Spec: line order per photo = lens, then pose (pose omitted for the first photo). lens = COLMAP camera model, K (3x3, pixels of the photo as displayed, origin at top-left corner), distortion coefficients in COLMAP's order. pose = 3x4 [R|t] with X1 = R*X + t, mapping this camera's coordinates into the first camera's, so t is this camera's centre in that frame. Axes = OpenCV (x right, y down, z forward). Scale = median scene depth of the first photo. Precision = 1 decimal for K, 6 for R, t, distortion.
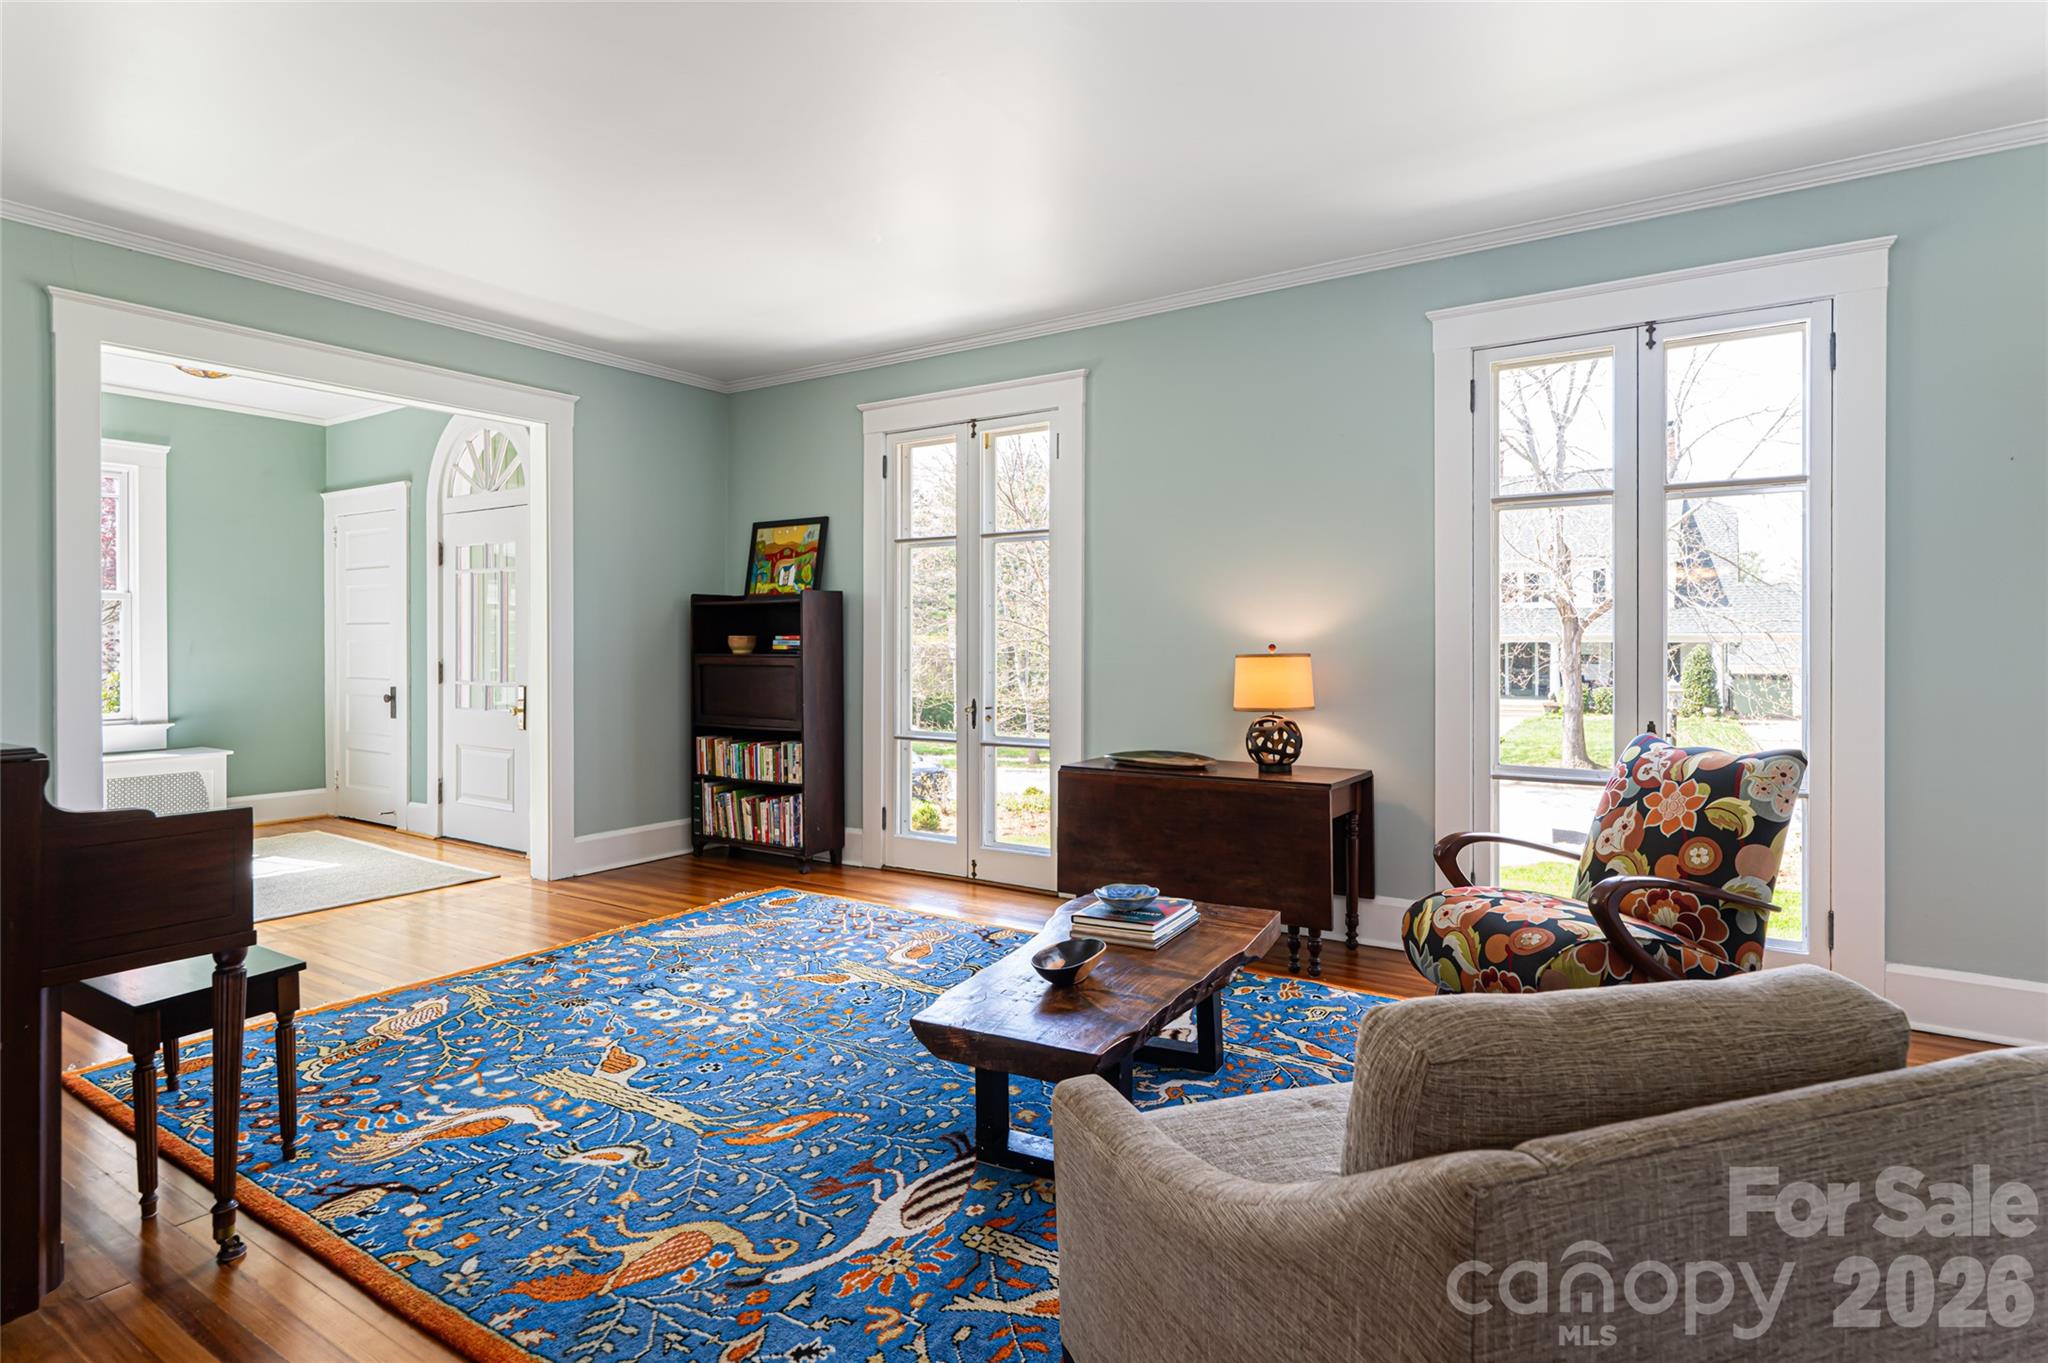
lens RADIAL K [[1069.3, 0, 1024.0], [0, 1069.3, 645.3], [0, 0, 1]] dist [0.000141, -0.000253]
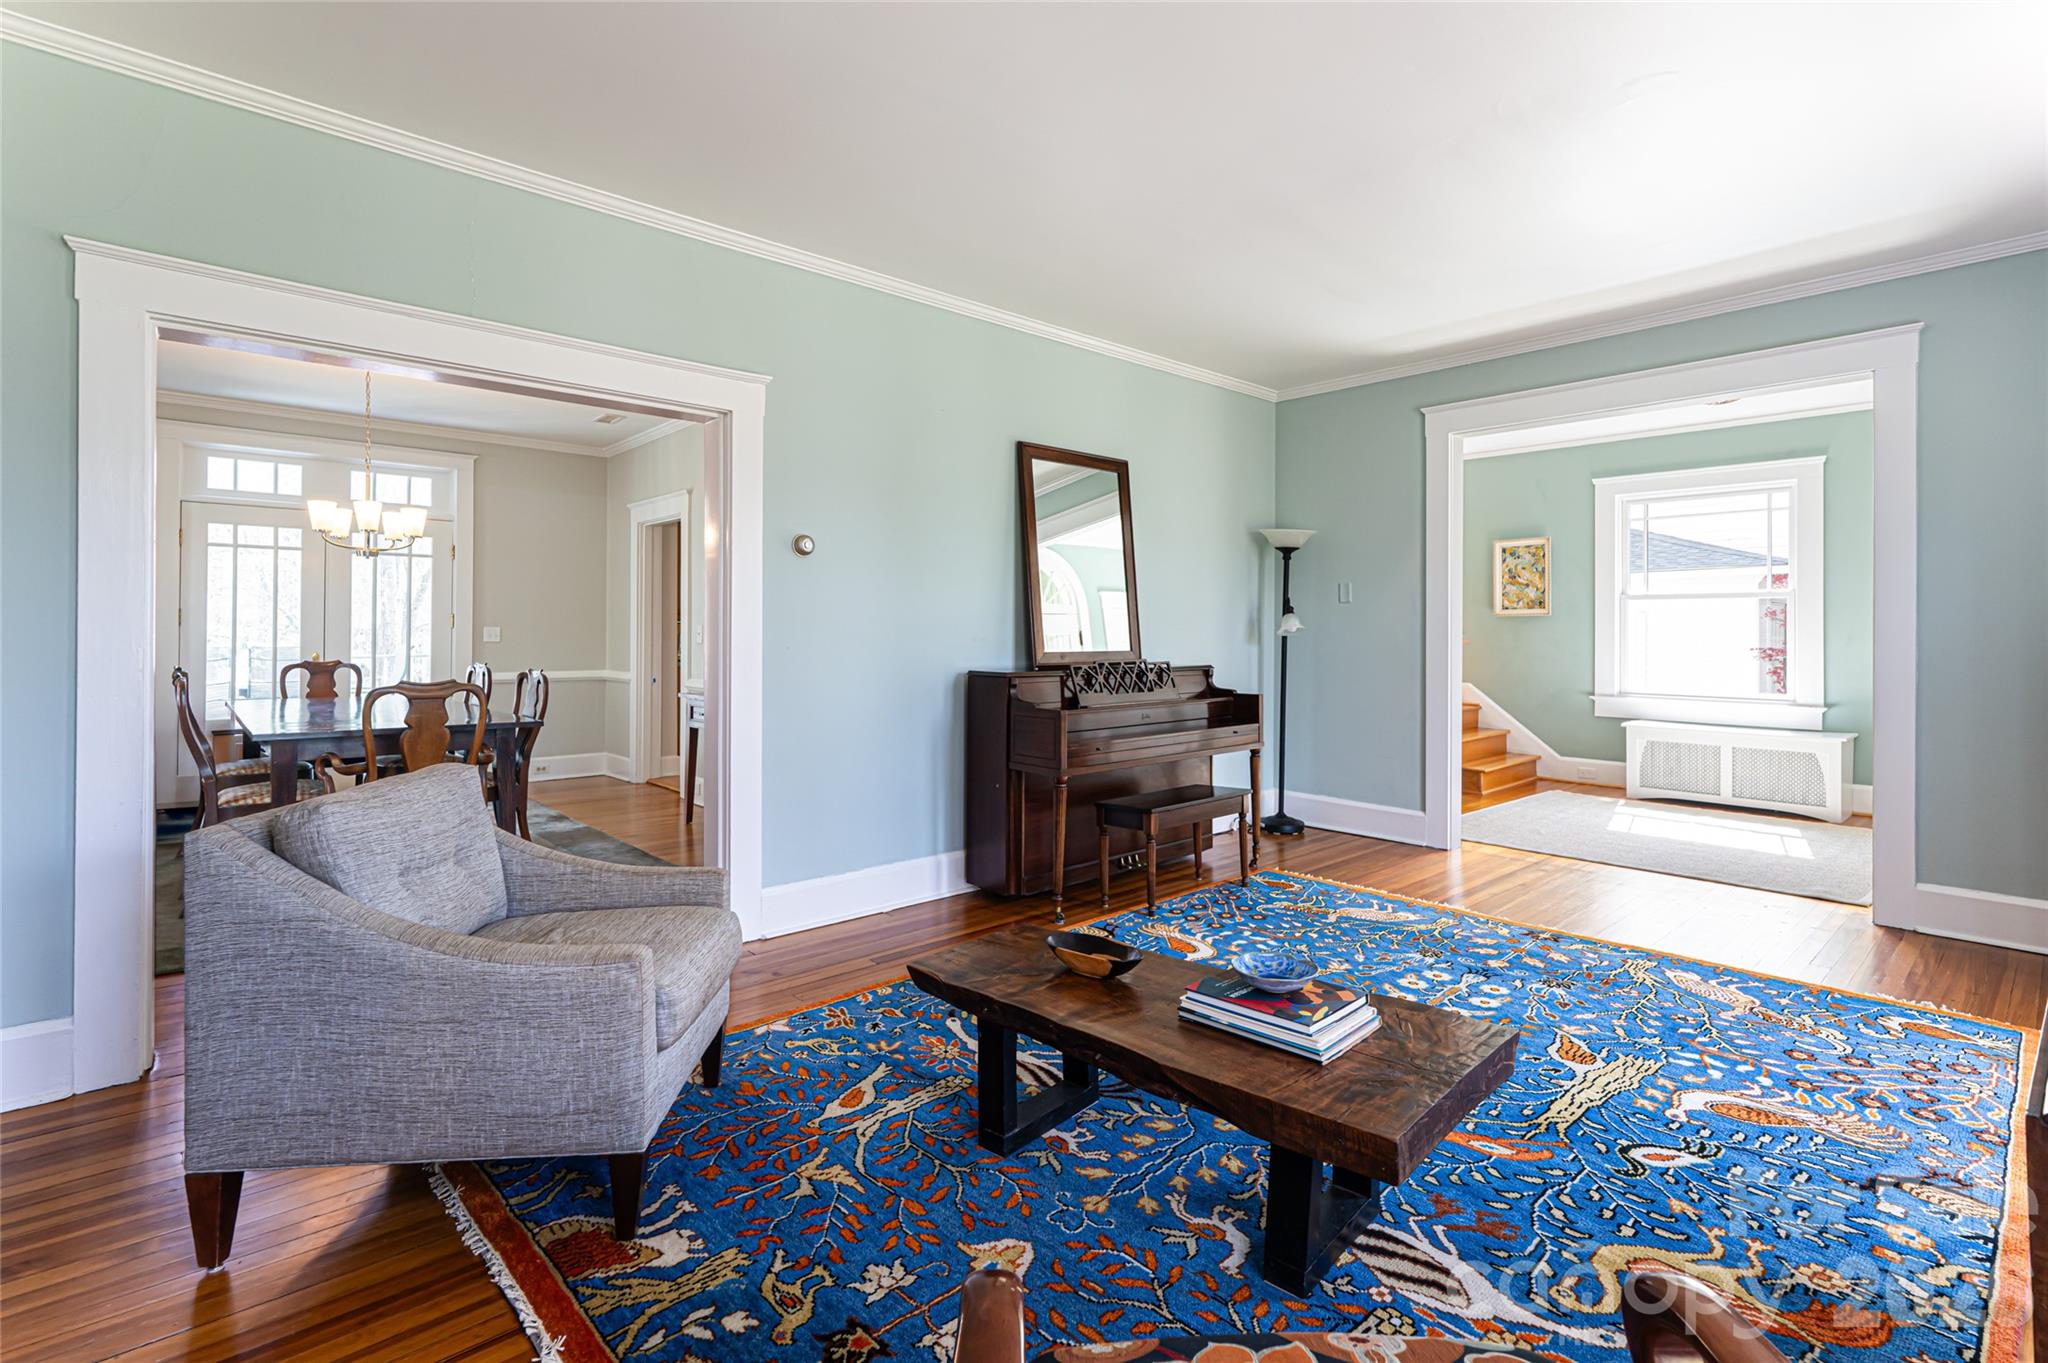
lens RADIAL K [[962.3, 0, 1024.2], [0, 962.3, 626.0], [0, 0, 1]] dist [0.001779, 0.000468]
pose [[-0.244759, -0.006174, -0.969564, 0.650469], [-0.006479, 0.999968, -0.004732, -0.001375], [0.969562, 0.005123, -0.244791, 0.815388]]
